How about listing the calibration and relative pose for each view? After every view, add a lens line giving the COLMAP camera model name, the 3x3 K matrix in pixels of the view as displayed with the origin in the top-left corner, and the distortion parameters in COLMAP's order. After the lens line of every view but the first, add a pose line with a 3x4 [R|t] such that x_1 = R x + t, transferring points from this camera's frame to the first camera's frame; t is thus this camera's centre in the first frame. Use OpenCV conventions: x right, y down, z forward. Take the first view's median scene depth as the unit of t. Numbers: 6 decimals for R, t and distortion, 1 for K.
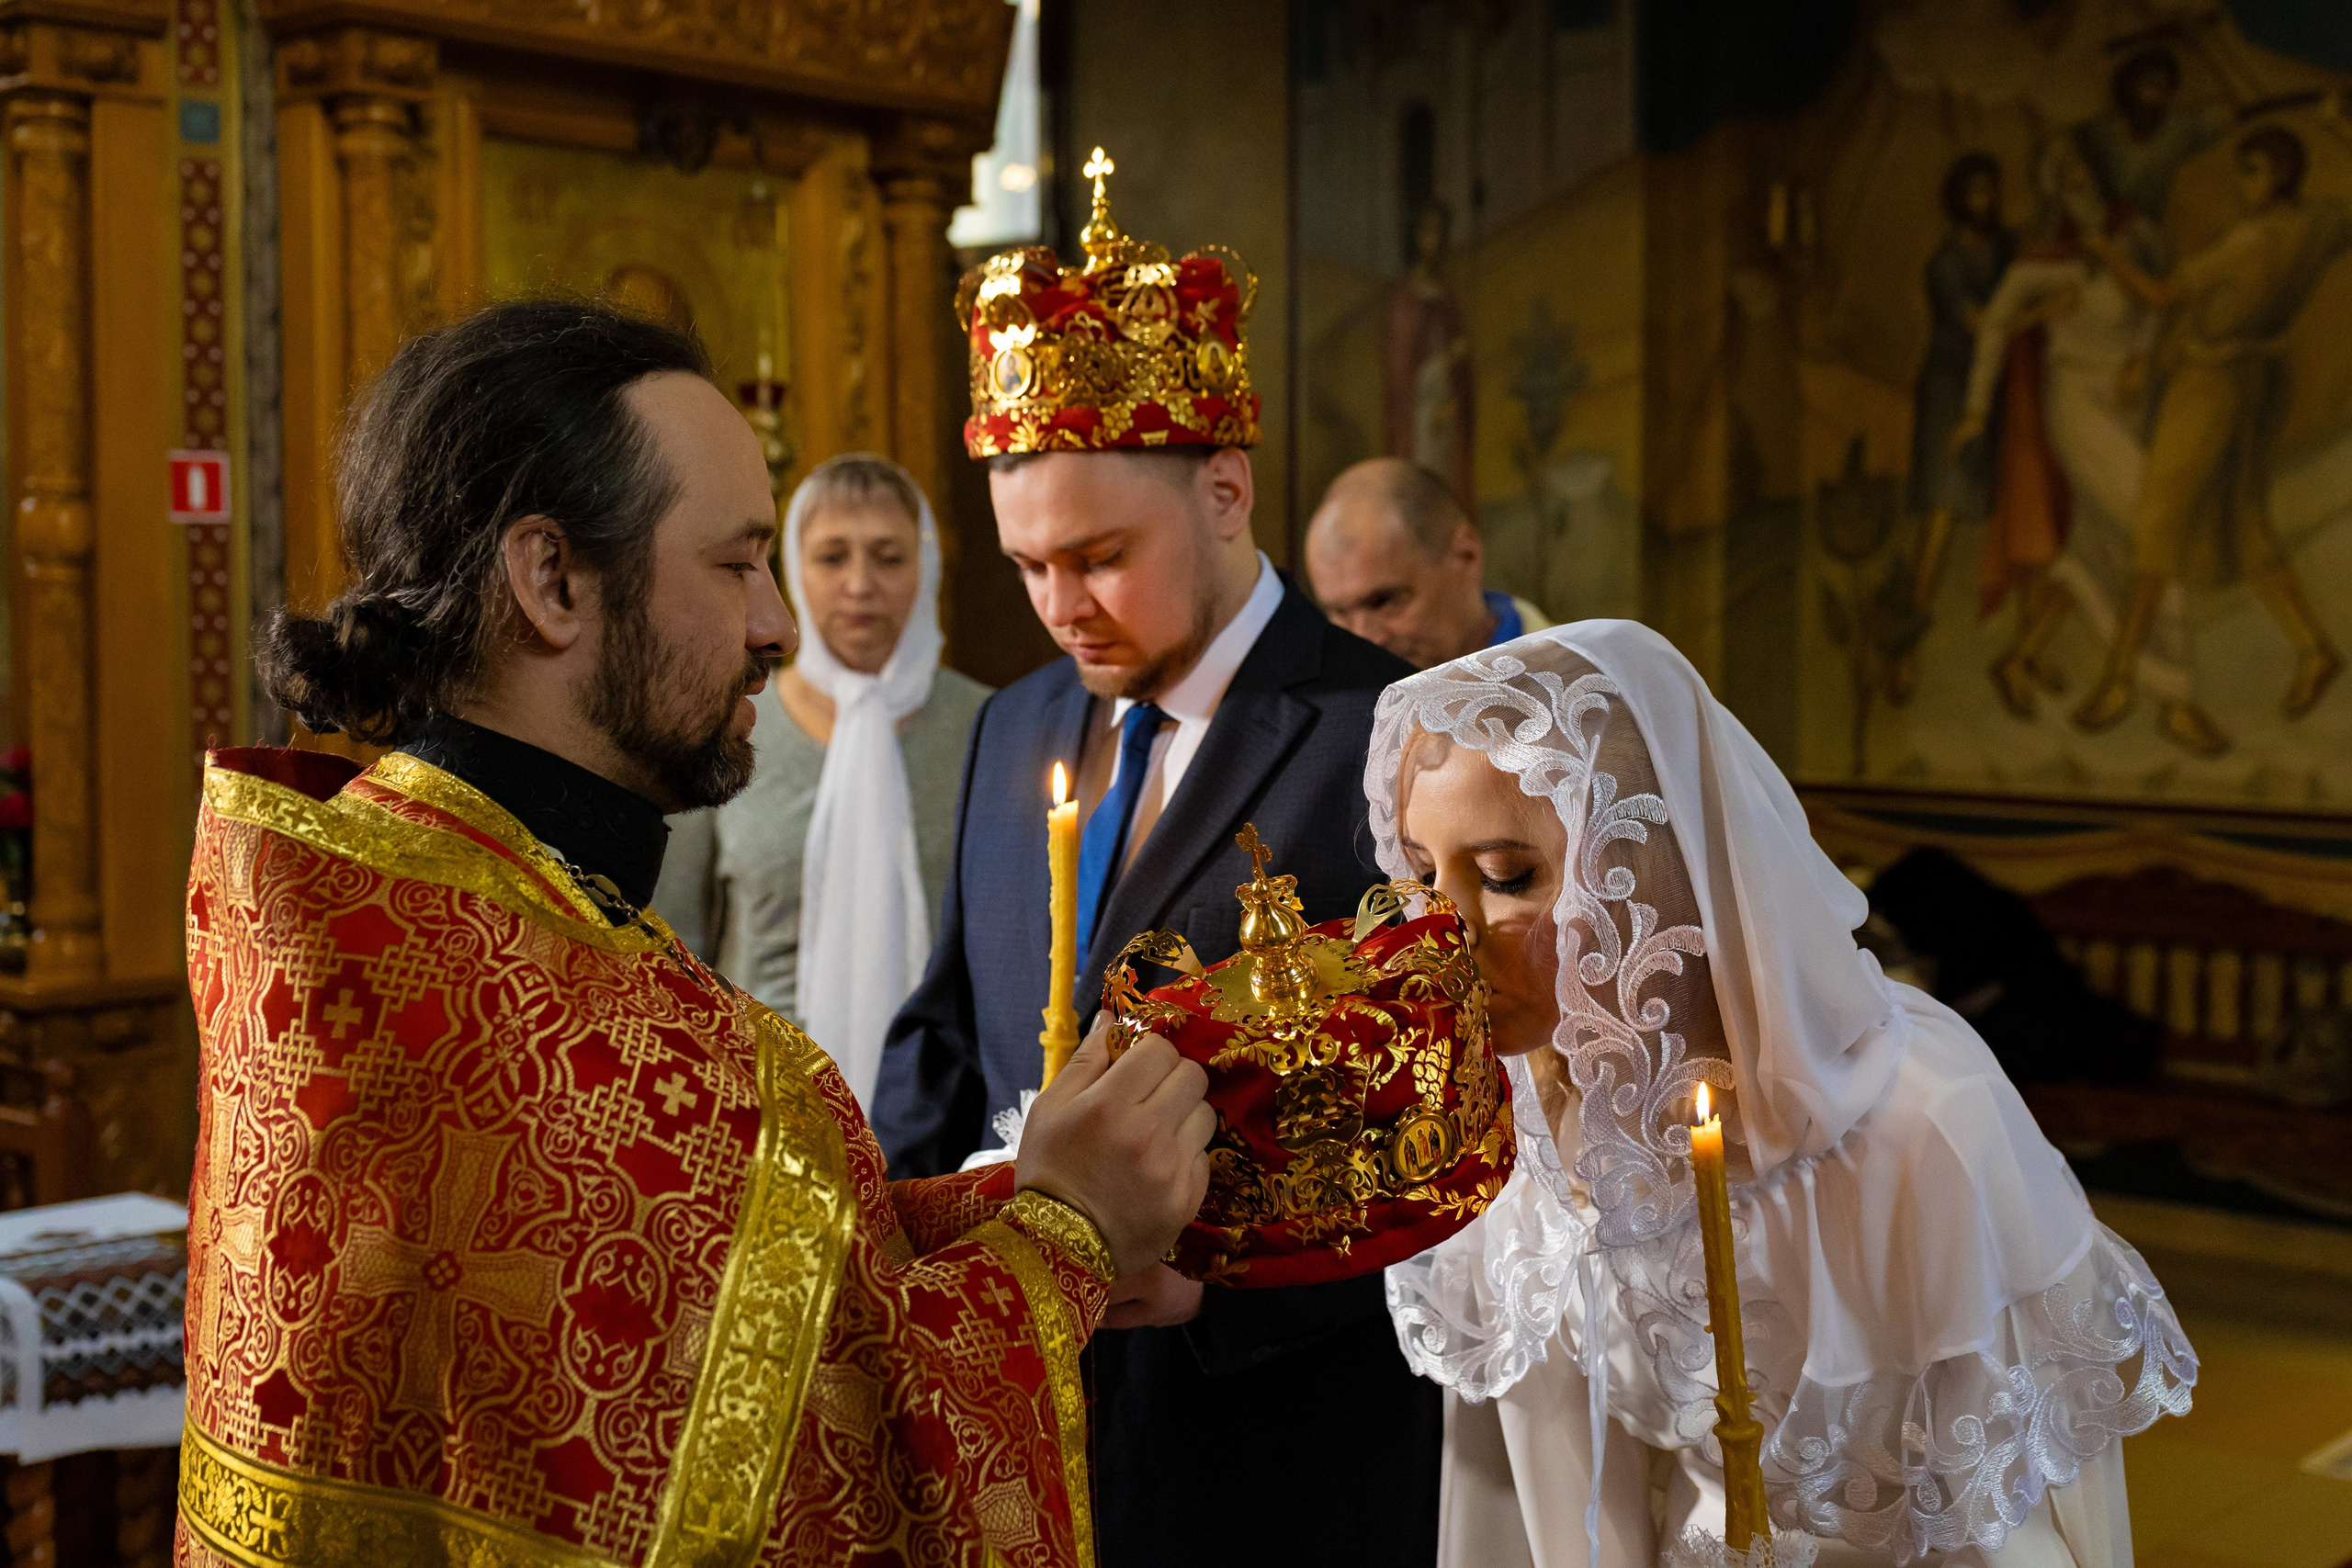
lens RADIAL K [[2987.5, 0, 1285.5], [0, 2987.5, 780.4], [0, 0, 1]] dist [0.046392, -0.102933]
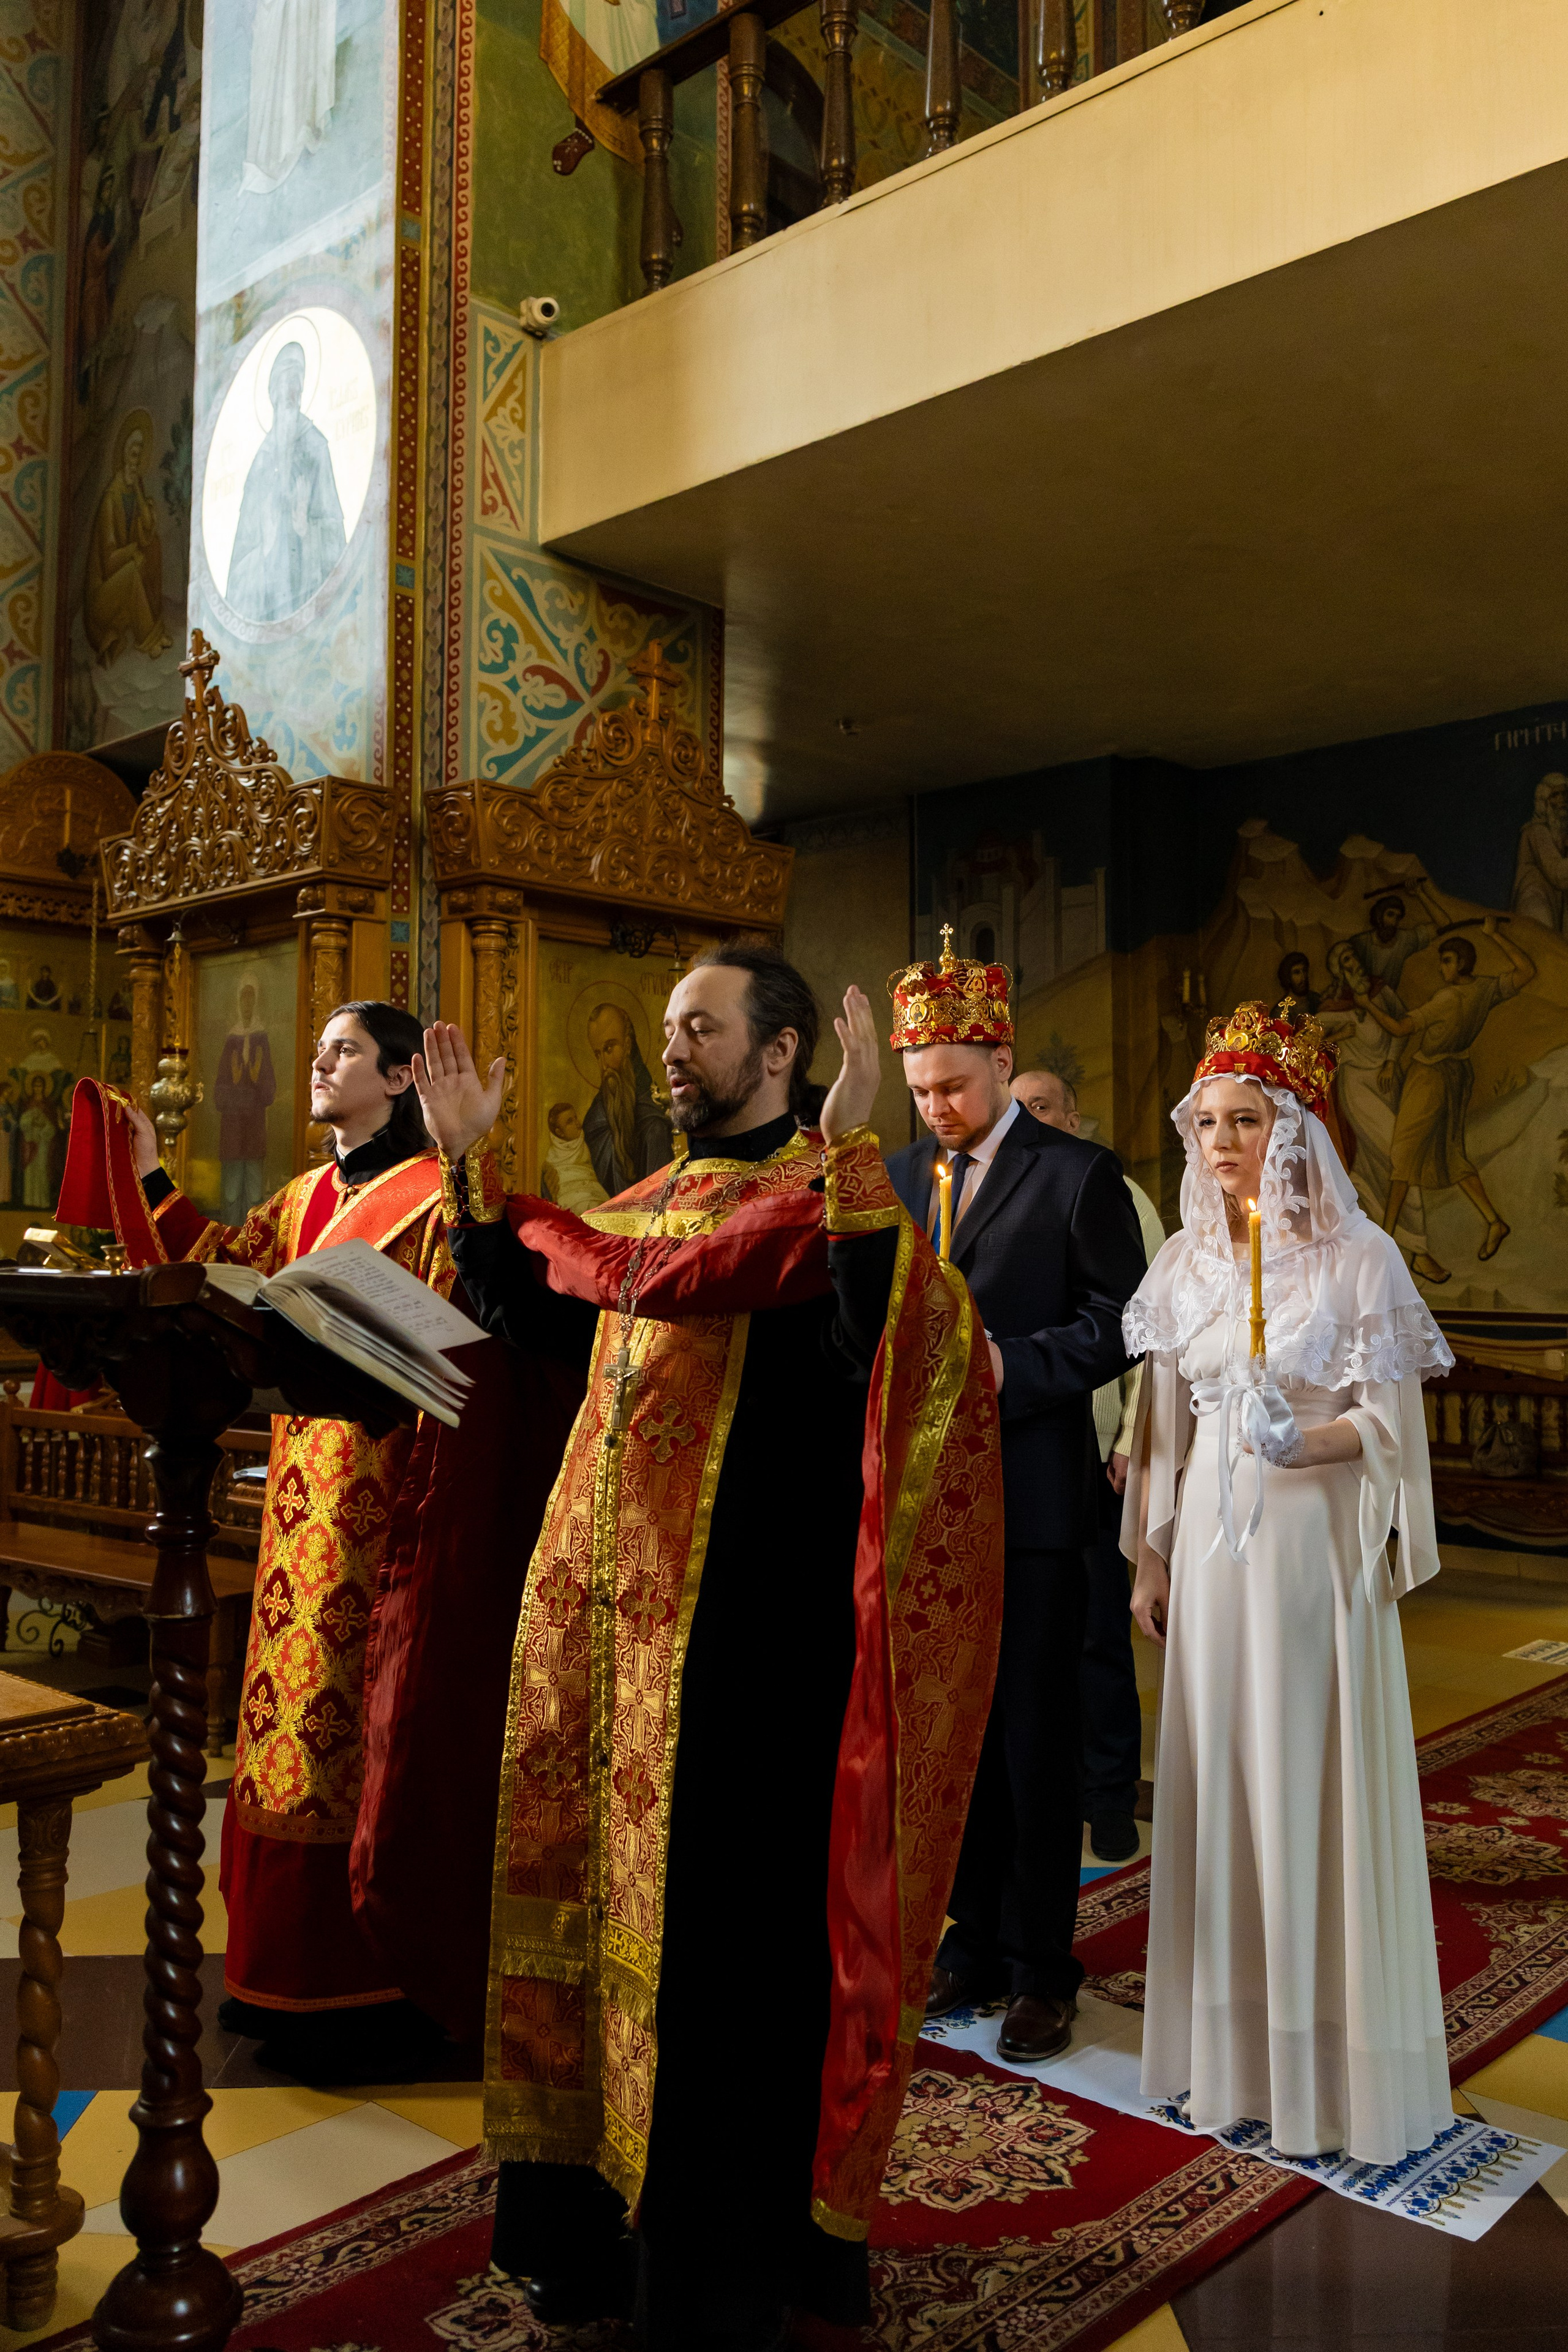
lens RADIAL K [[1903.7, 0, 847.2], [0, 1903.7, 1098.0], [0, 0, 1]] dist [0.010678, -0.020172]
pose [[0.999979, -0.002875, -0.005732, -0.056395], [0.002060, 0.990502, -0.137484, 0.059087], [0.006072, 0.137470, 0.990487, -0.215188]]
